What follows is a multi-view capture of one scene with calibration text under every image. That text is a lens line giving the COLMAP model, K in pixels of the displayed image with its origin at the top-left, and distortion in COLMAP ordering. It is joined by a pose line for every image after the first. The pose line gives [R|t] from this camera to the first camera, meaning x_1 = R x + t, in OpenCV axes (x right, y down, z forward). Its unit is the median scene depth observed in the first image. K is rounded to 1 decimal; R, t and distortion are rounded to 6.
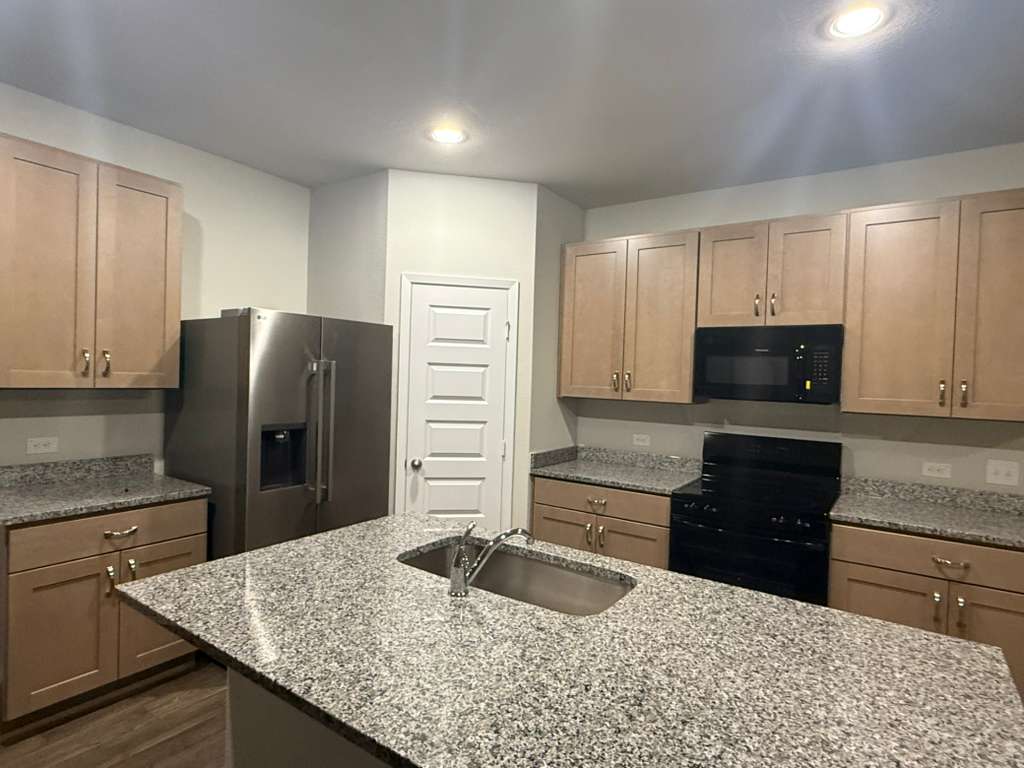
lens RADIAL K [[565.4, 0, 477.1], [0, 565.4, 385.0], [0, 0, 1]] dist [-0.001768, 0.001005]
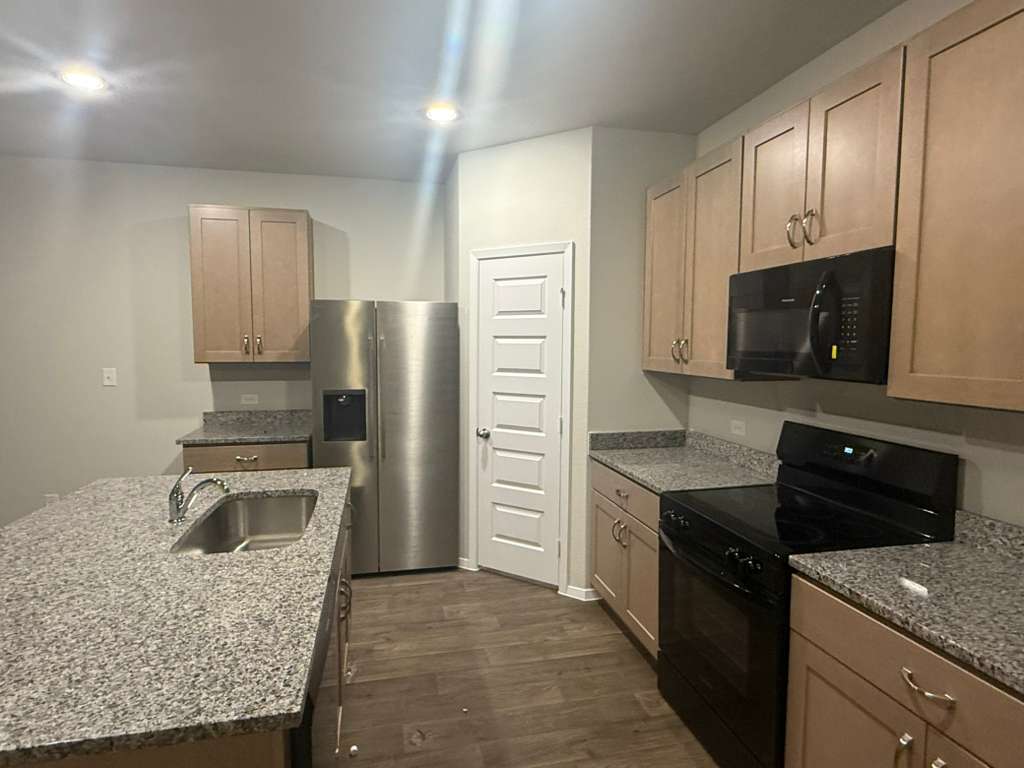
lens RADIAL K [[565.4, 0, 501.3], [0, 565.4, 386.2], [0, 0, 1]] dist [-0.001768, 0.001005]
pose [[0.743290, 0.024066, -0.668536, 0.694976], [0.007718, 0.998978, 0.044542, 0.006562], [0.668925, -0.038267, 0.742345, 0.281610]]
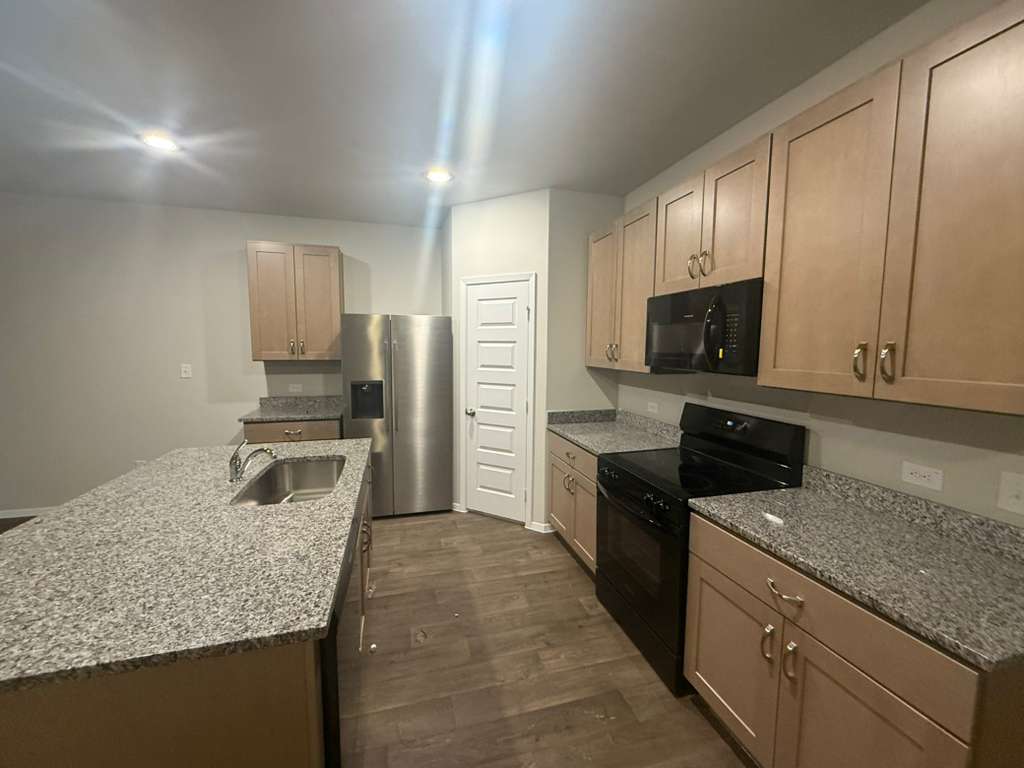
lens RADIAL K [[407.5, 0, 507.3], [0, 407.5, 383.4], [0, 0, 1]] dist [-0.000839, -0.000424]
pose [[0.778733, 0.031993, -0.626539, 0.689393], [0.006215, 0.998256, 0.058699, 0.006872], [0.627324, -0.049604, 0.777177, 0.294108]]
